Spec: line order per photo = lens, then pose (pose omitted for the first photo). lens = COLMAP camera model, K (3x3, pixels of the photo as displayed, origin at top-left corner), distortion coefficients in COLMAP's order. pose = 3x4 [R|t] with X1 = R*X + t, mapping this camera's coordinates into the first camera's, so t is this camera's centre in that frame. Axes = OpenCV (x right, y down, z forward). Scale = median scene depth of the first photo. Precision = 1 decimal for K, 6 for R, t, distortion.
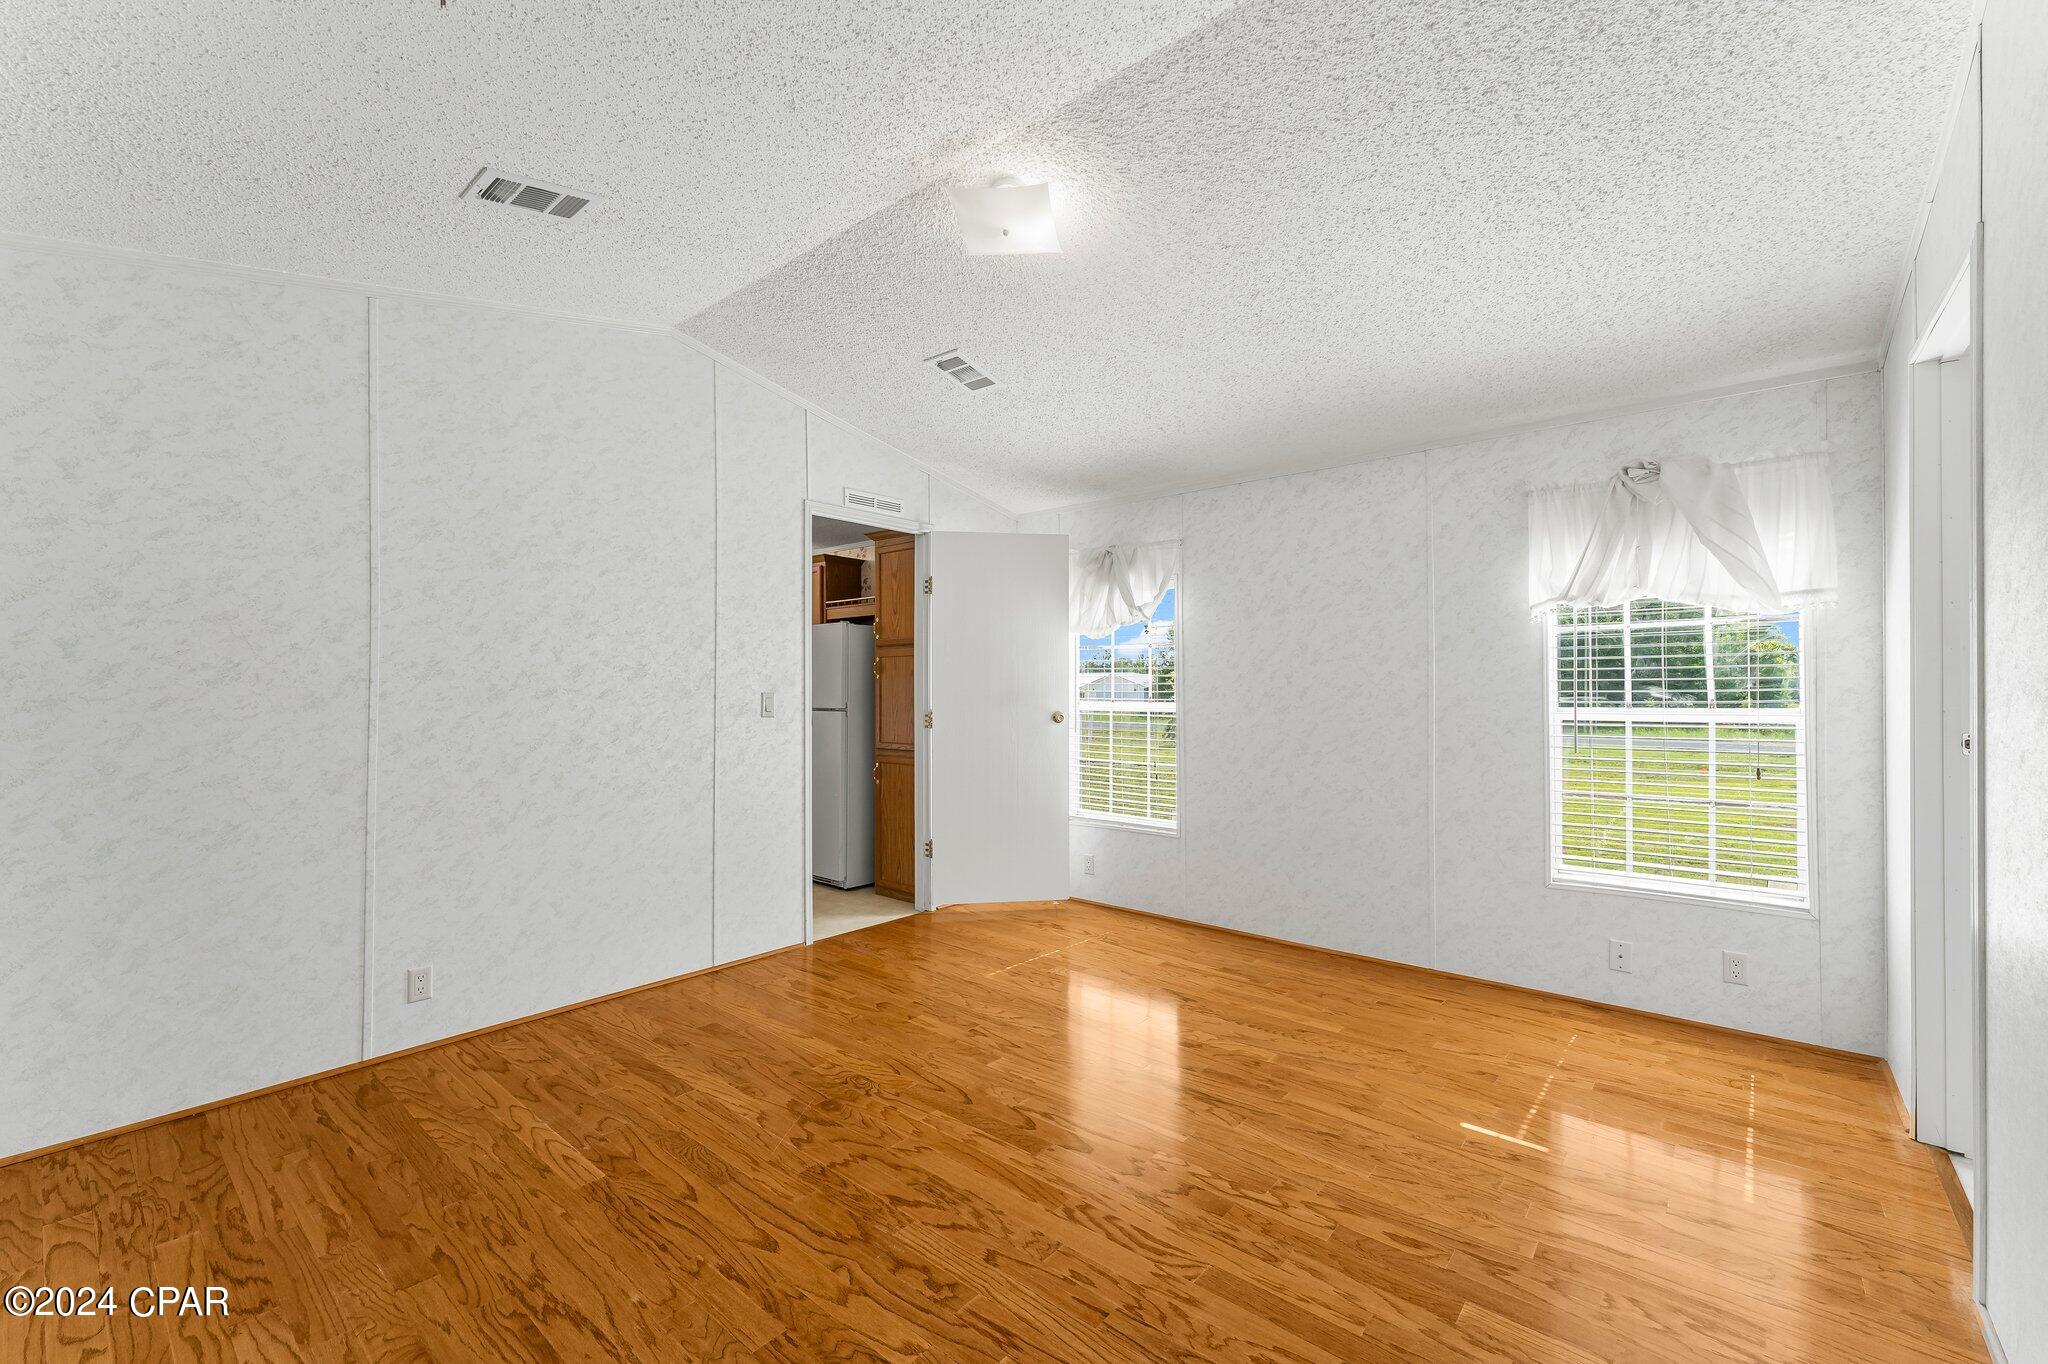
lens RADIAL K [[833.4, 0, 1026.7], [0, 833.4, 680.7], [0, 0, 1]] dist [0.000499, -0.000006]
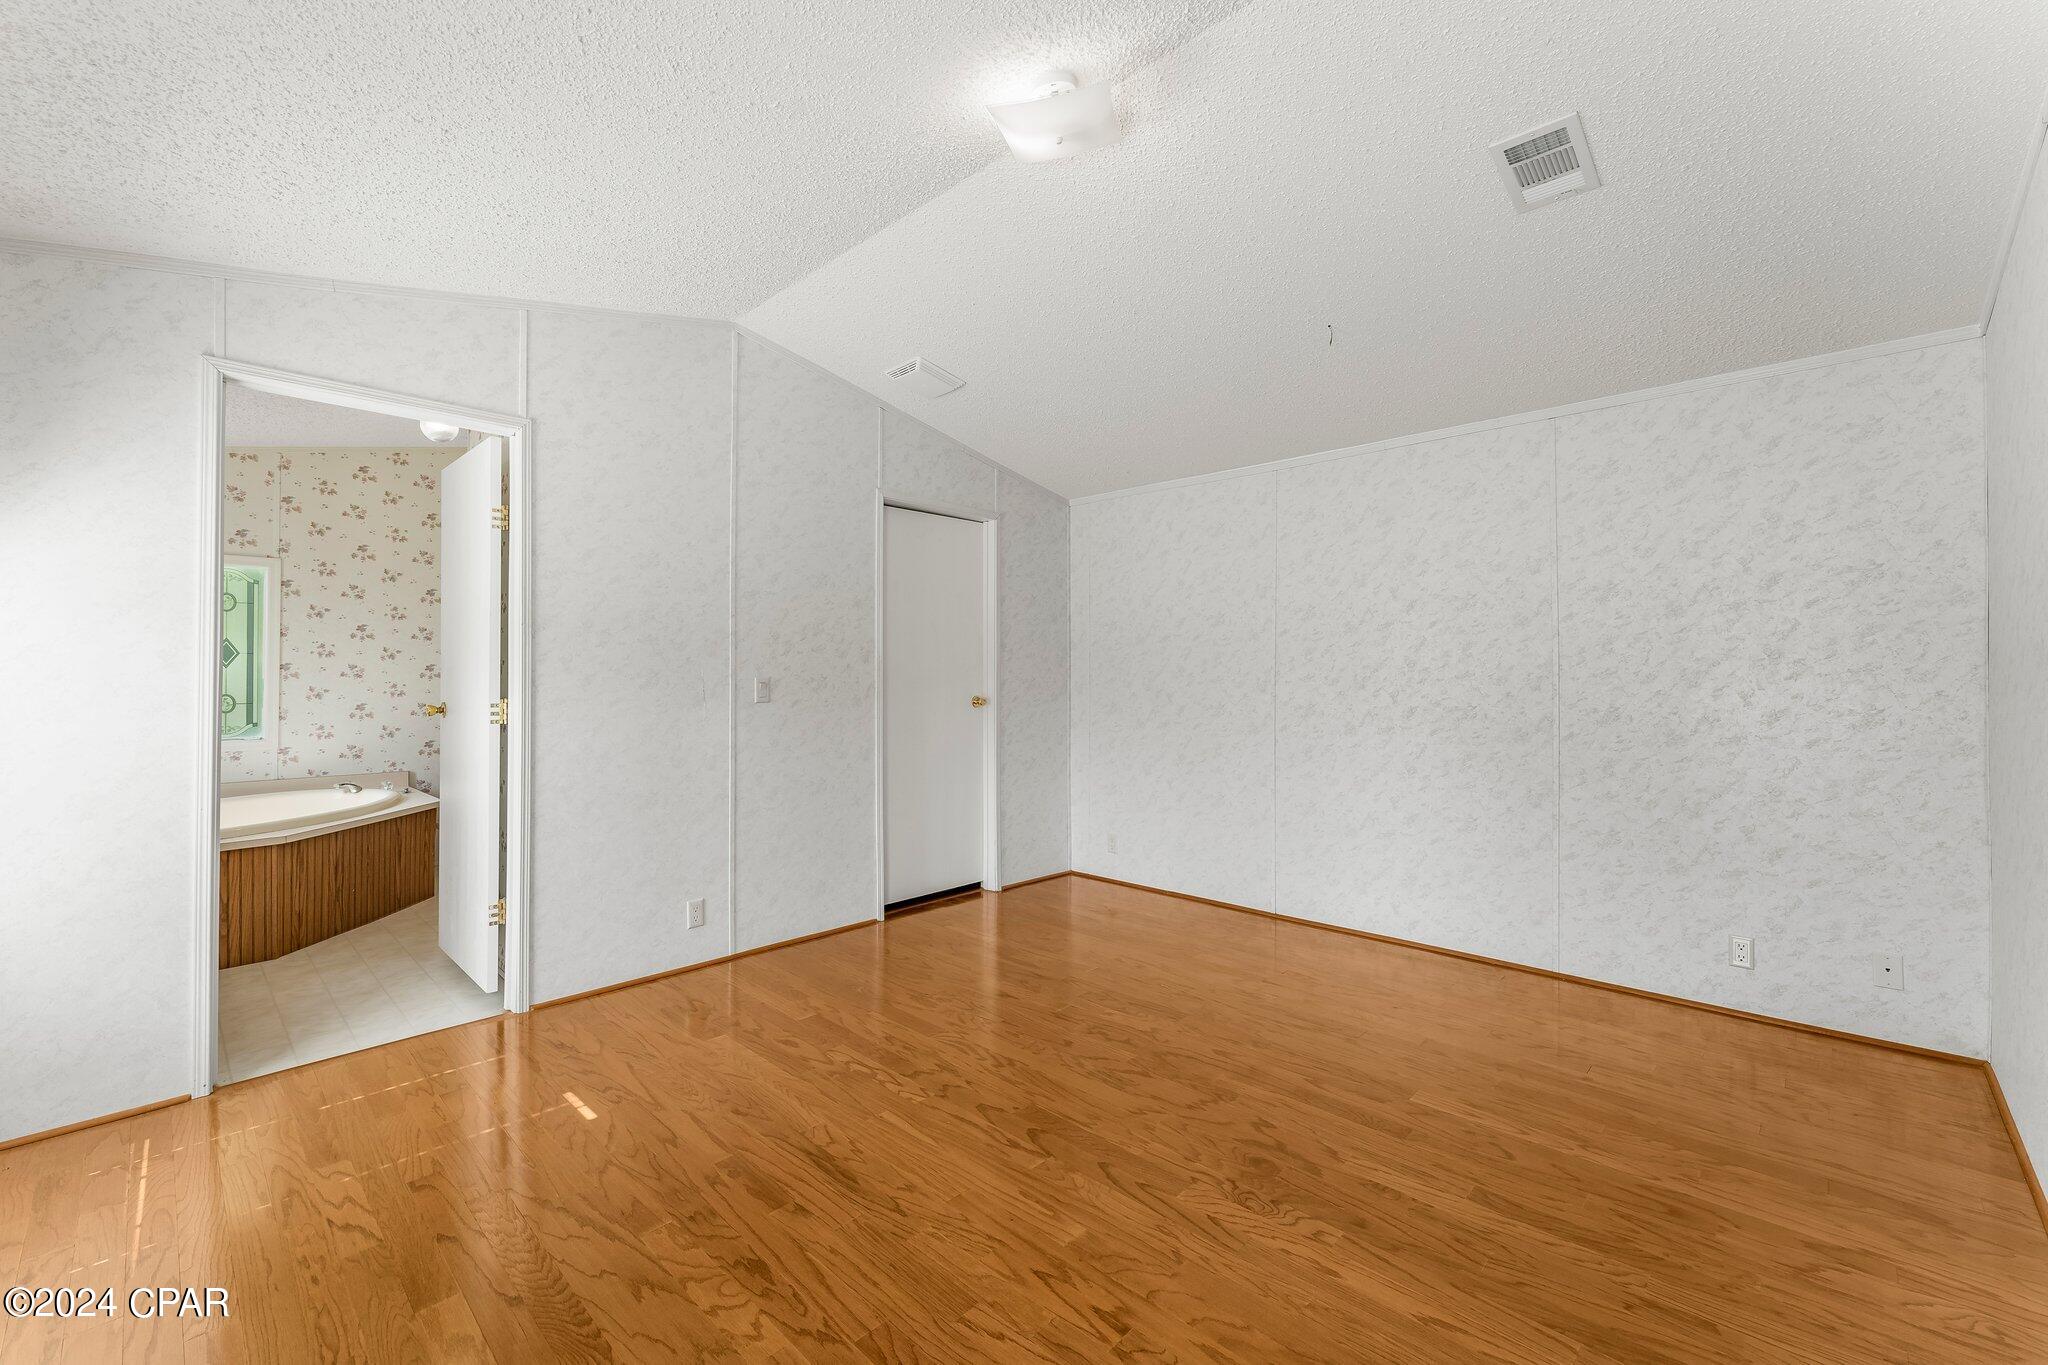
lens RADIAL K [[833.4, 0, 1021.6], [0, 833.4, 677.6], [0, 0, 1]] dist [0.000499, -0.000006]
pose [[-0.997502, -0.000473, 0.070641, -0.053988], [-0.000784, 0.999990, -0.004375, 0.020838], [-0.070638, -0.004420, -0.997492, 2.128376]]
